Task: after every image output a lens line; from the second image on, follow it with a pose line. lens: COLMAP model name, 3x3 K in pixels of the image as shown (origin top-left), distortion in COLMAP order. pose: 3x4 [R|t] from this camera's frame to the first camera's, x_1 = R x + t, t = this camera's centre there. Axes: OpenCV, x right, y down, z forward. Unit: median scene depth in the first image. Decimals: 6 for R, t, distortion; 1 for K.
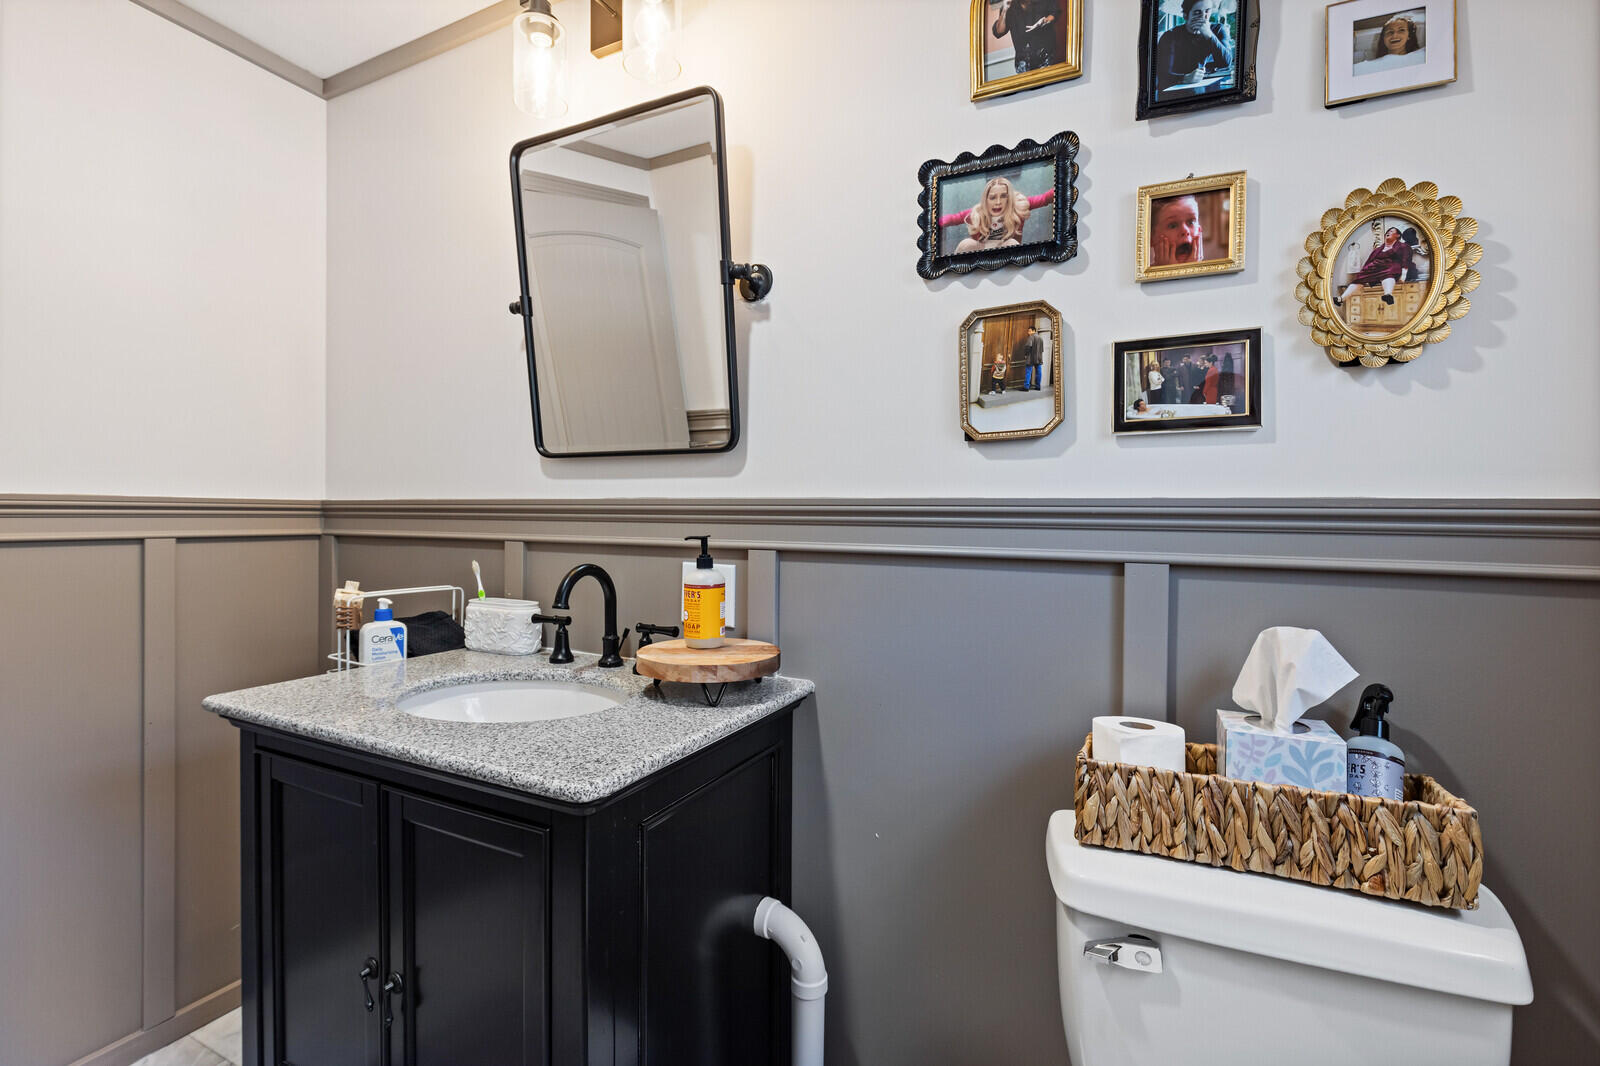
lens RADIAL K [[724.8, 0, 799.1], [0, 724.8, 525.5], [0, 0, 1]] dist [-0.000364, 0.000122]
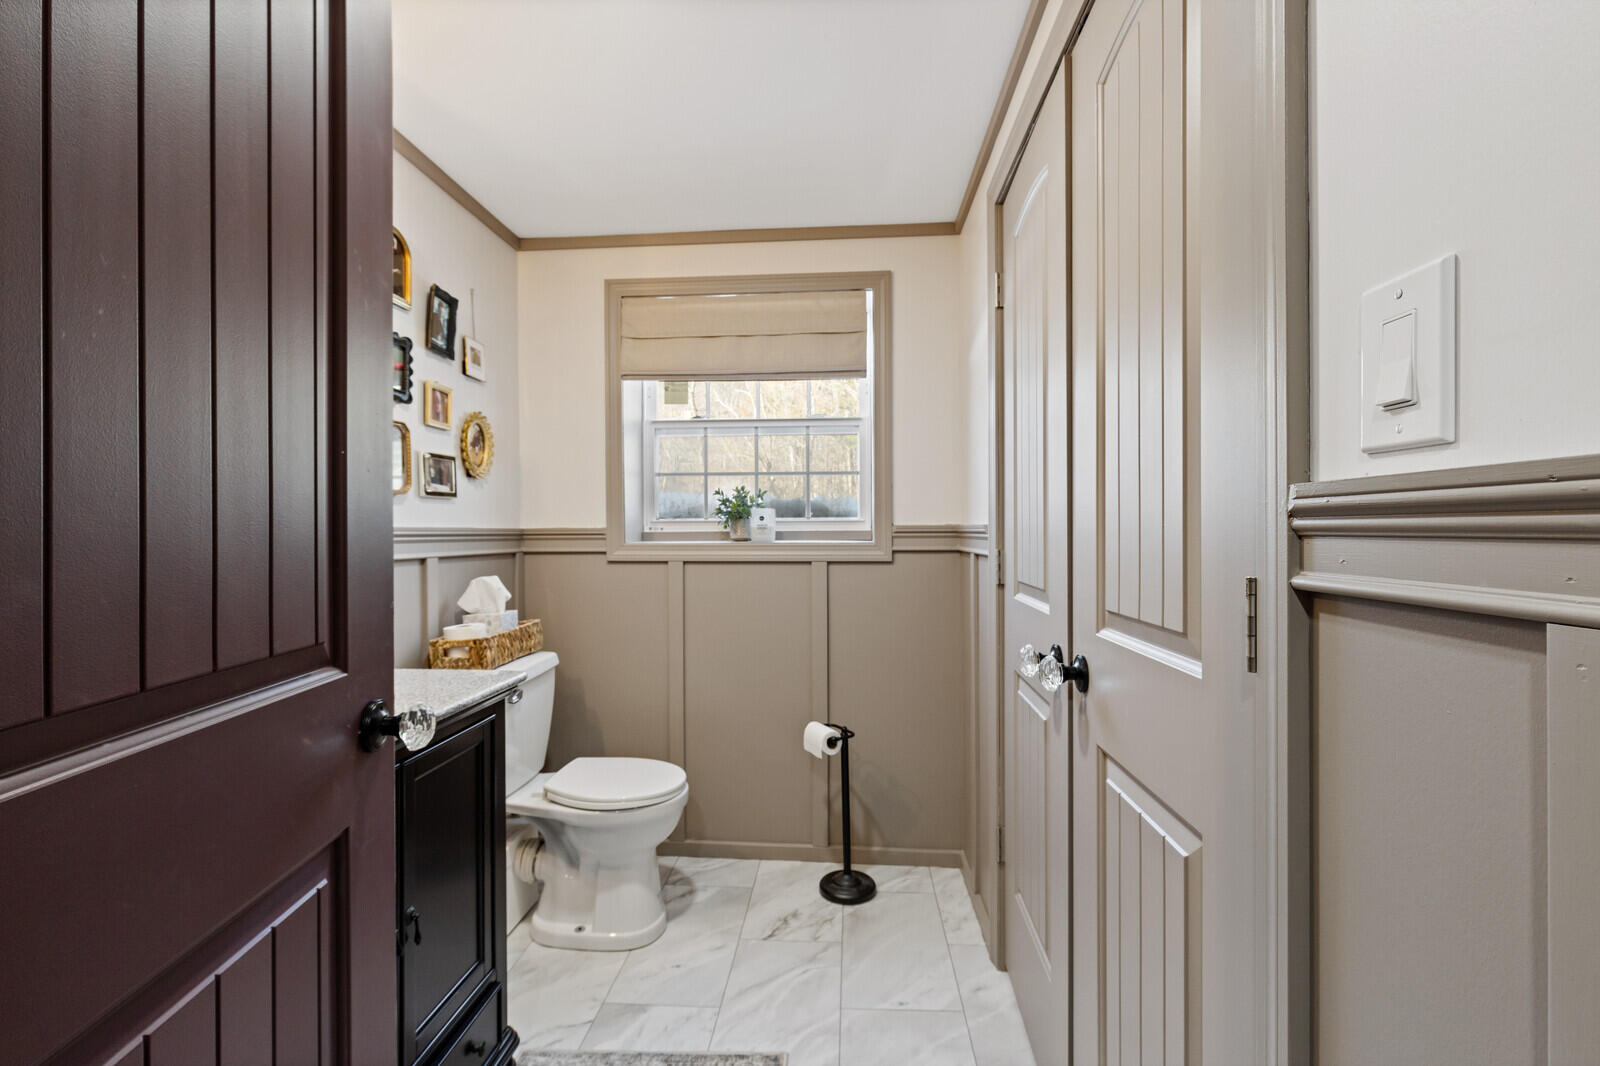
lens RADIAL K [[724.8, 0, 799.3], [0, 724.8, 530.1], [0, 0, 1]] dist [-0.000364, 0.000122]
pose [[-0.360336, -0.005853, 0.932804, -1.960747], [0.019133, 0.999724, 0.013664, -0.038970], [-0.932626, 0.022771, -0.360124, 0.788557]]
